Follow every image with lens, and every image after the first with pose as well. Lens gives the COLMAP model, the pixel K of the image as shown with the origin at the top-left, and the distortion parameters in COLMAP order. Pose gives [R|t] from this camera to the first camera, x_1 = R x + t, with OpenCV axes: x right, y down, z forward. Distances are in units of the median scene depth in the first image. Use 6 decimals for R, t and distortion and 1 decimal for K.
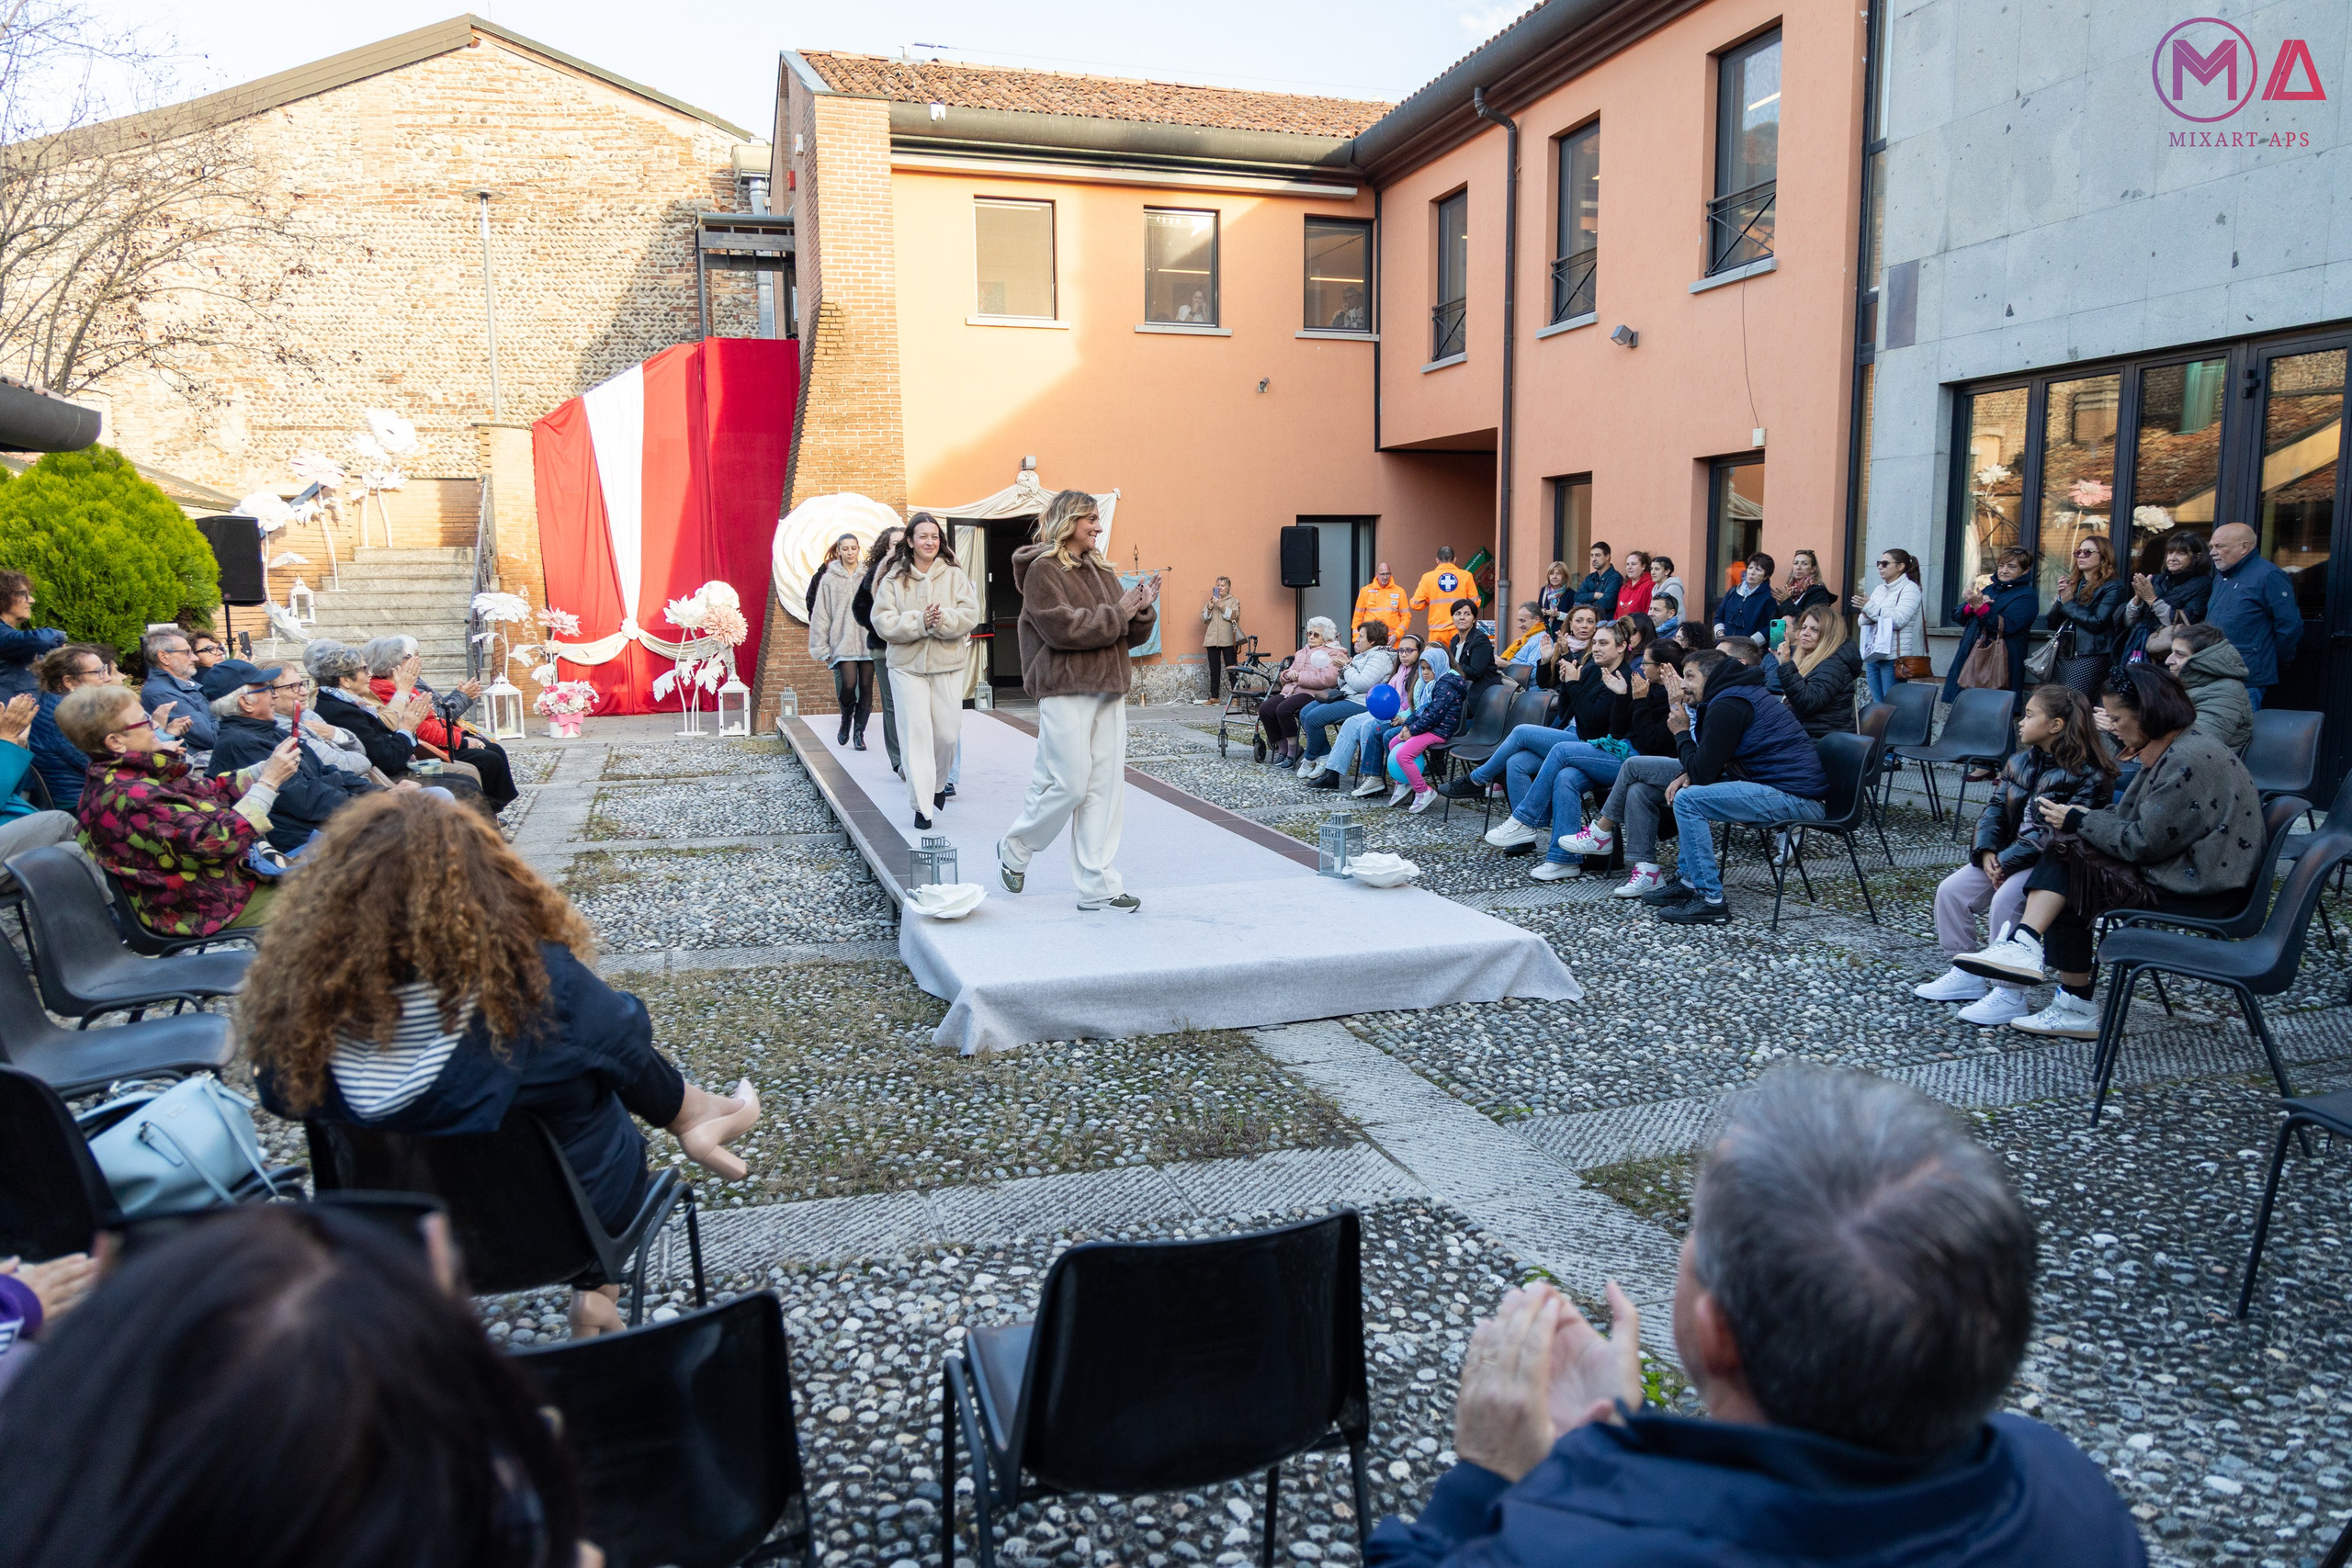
lens RADIAL K [[1597.4, 0, 1176.0], [0, 1597.4, 784.0], [0, 0, 1]] dist [0.025469, -0.003905]
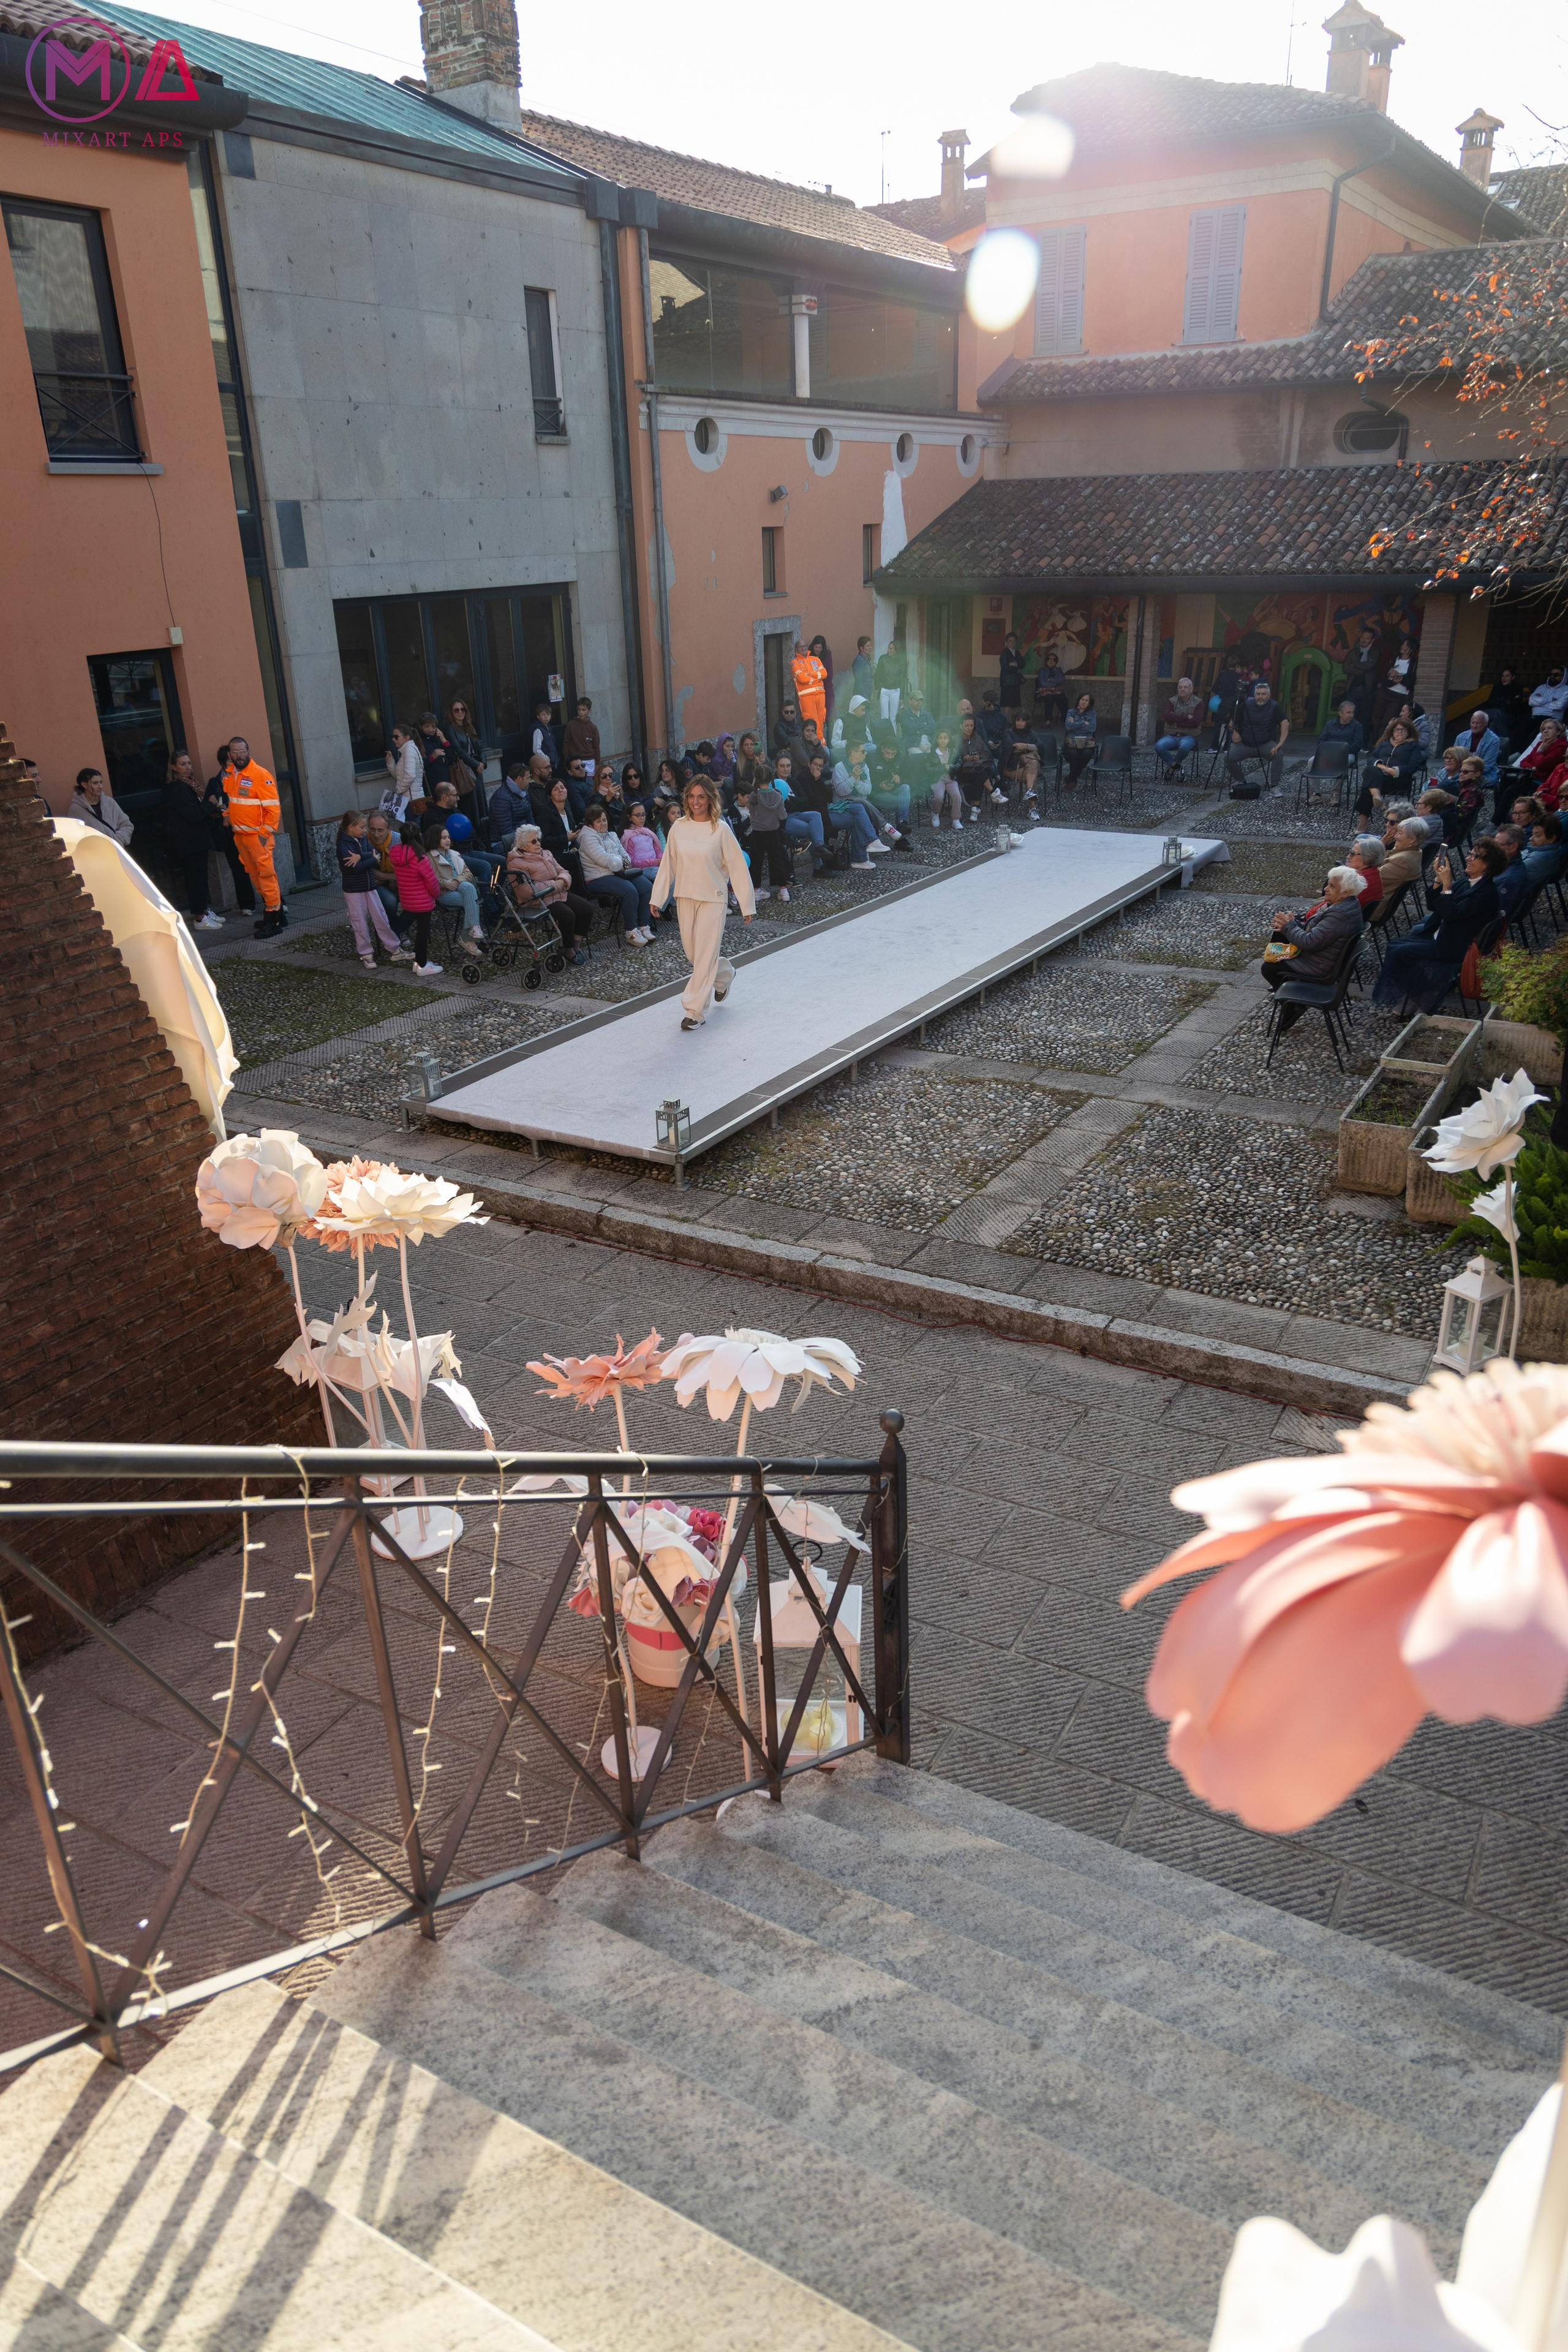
lens RADIAL K [[1597.6, 0, 784.0], [0, 1597.6, 1176.0], [0, 0, 1]] dist [0.025469, -0.003905]
pose [[-0.671860, -0.263508, 0.692219, -0.816102], [0.123859, 0.881445, 0.455756, -0.362258], [-0.730248, 0.391942, -0.559570, 1.553187]]
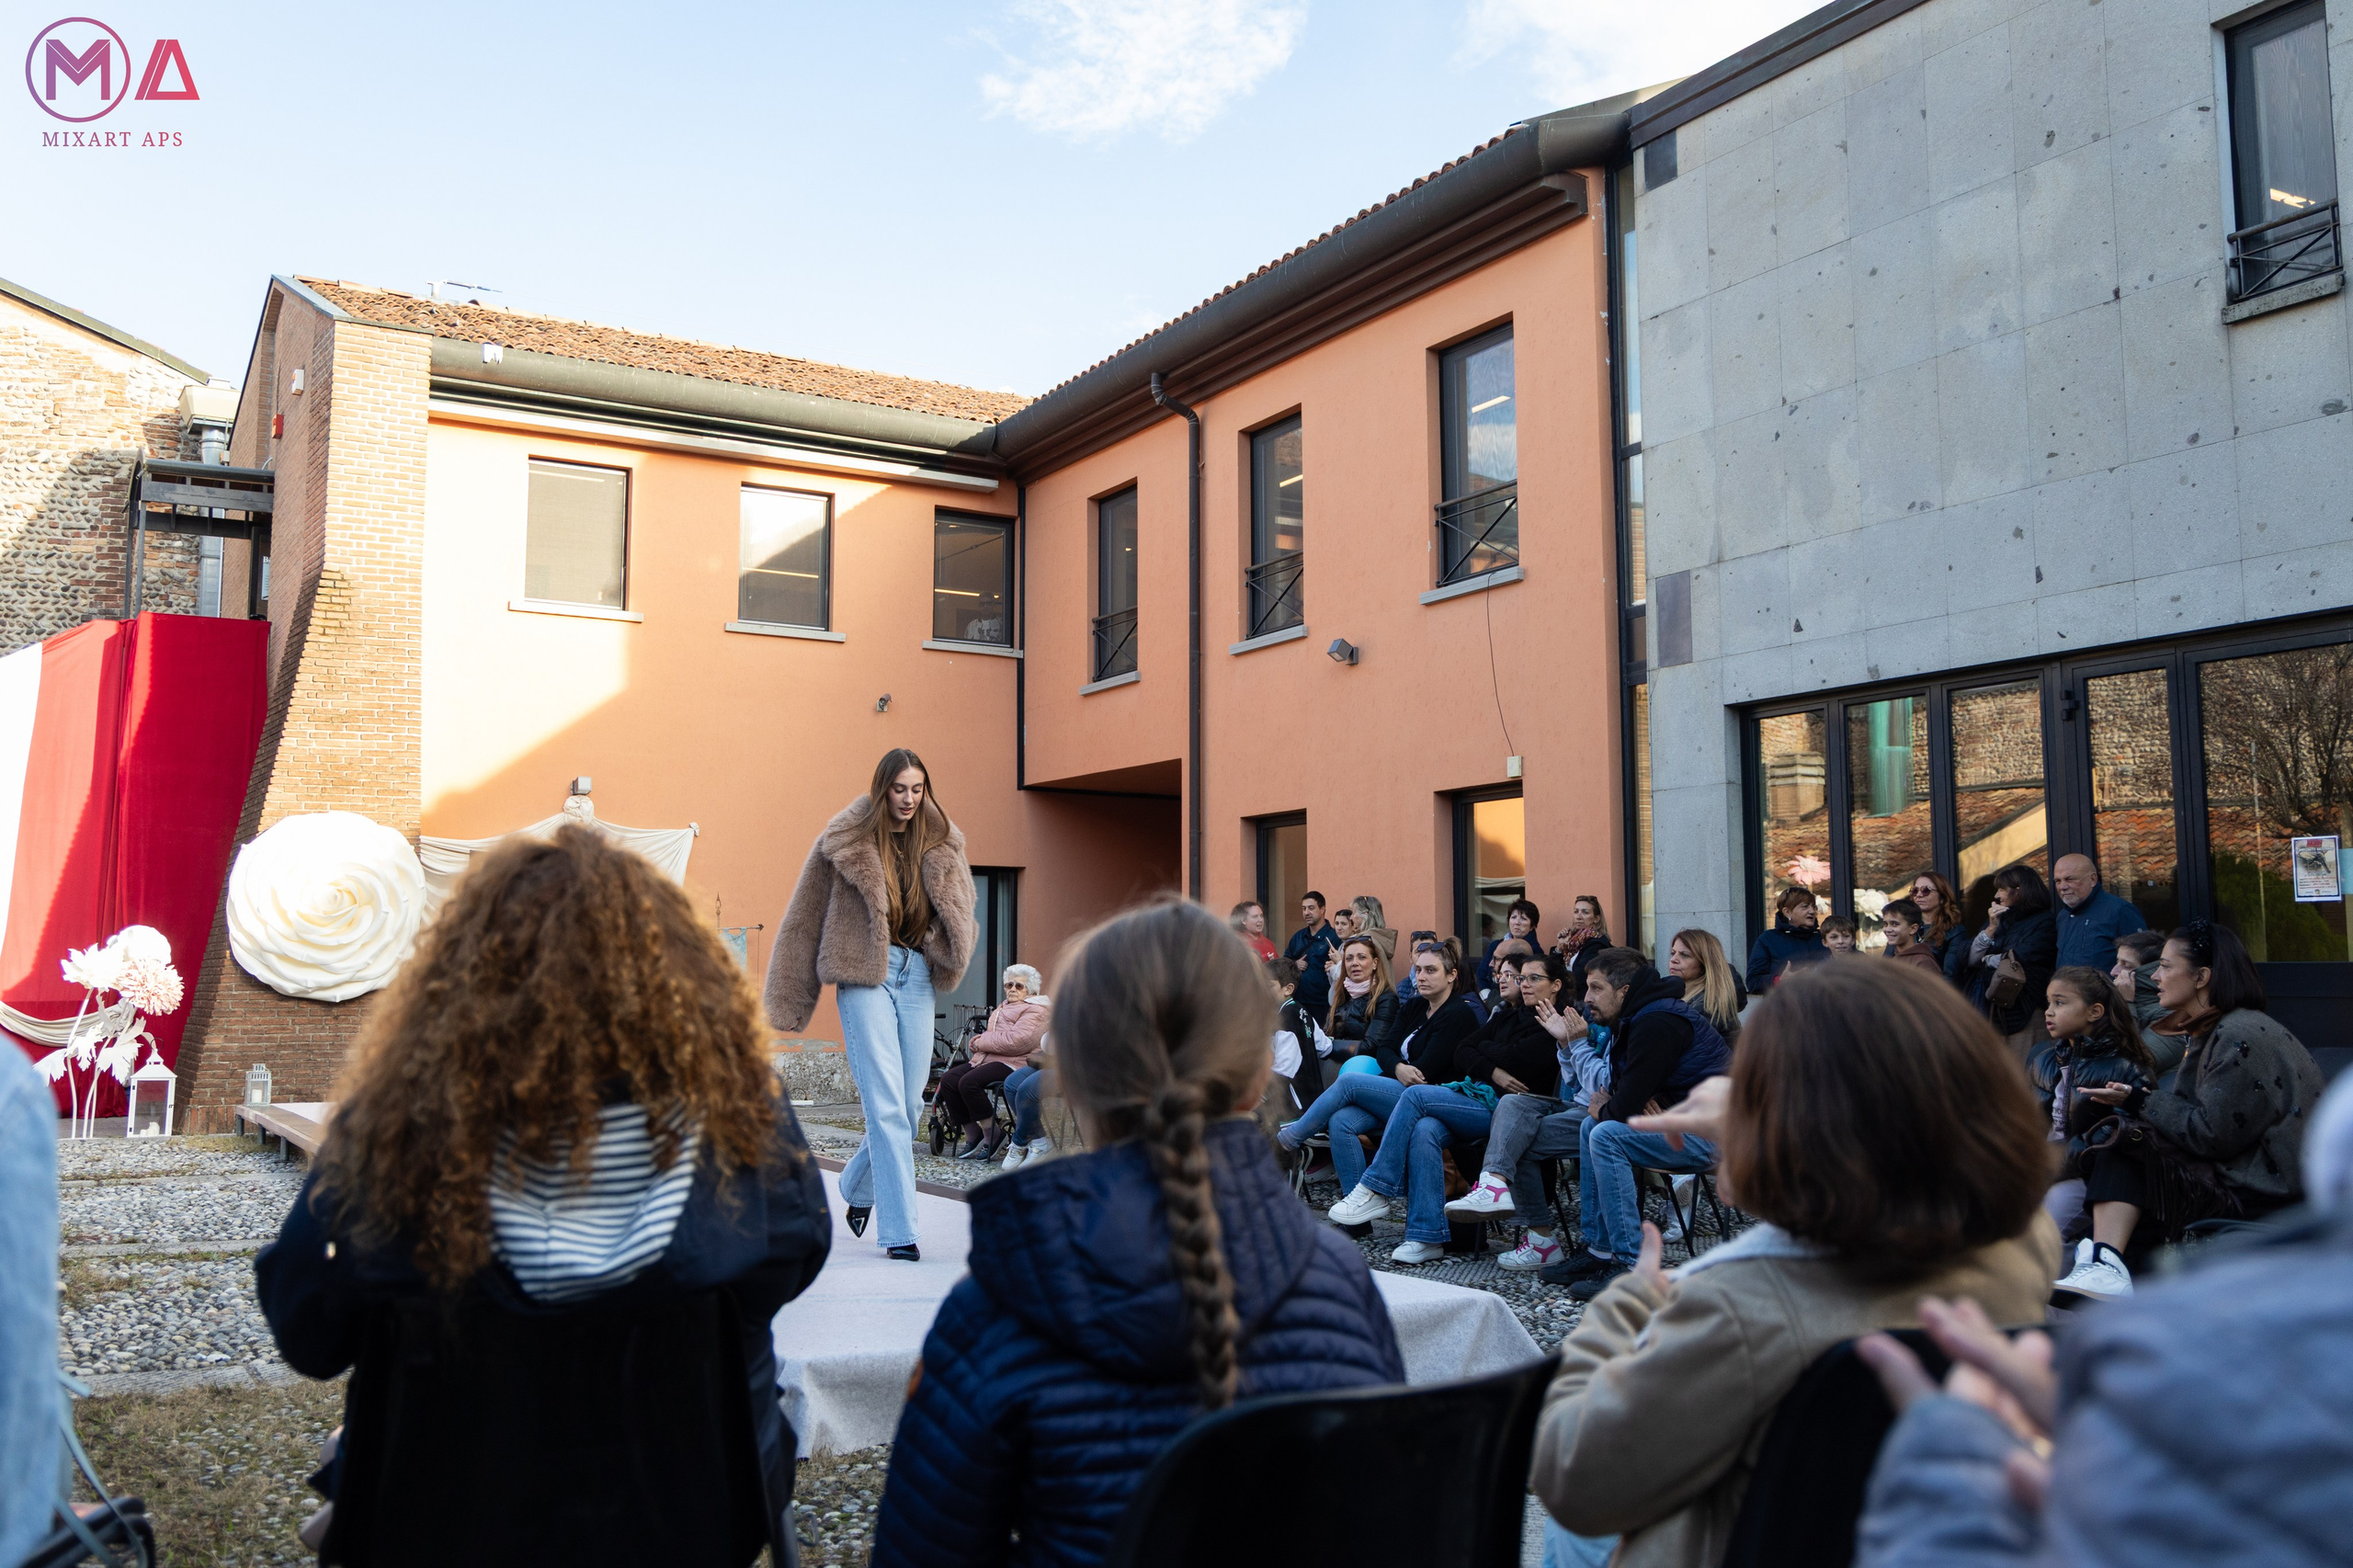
lens RADIAL K [[2042.6, 0, 1101.1], [0, 2042.6, 761.3], [0, 0, 1]] dist [0.007846, 0.005790]
pose [[0.977269, 0.035286, 0.209045, -0.082594], [0.015307, 0.971734, -0.235584, 0.035387], [-0.211449, 0.233428, 0.949105, 0.019135]]
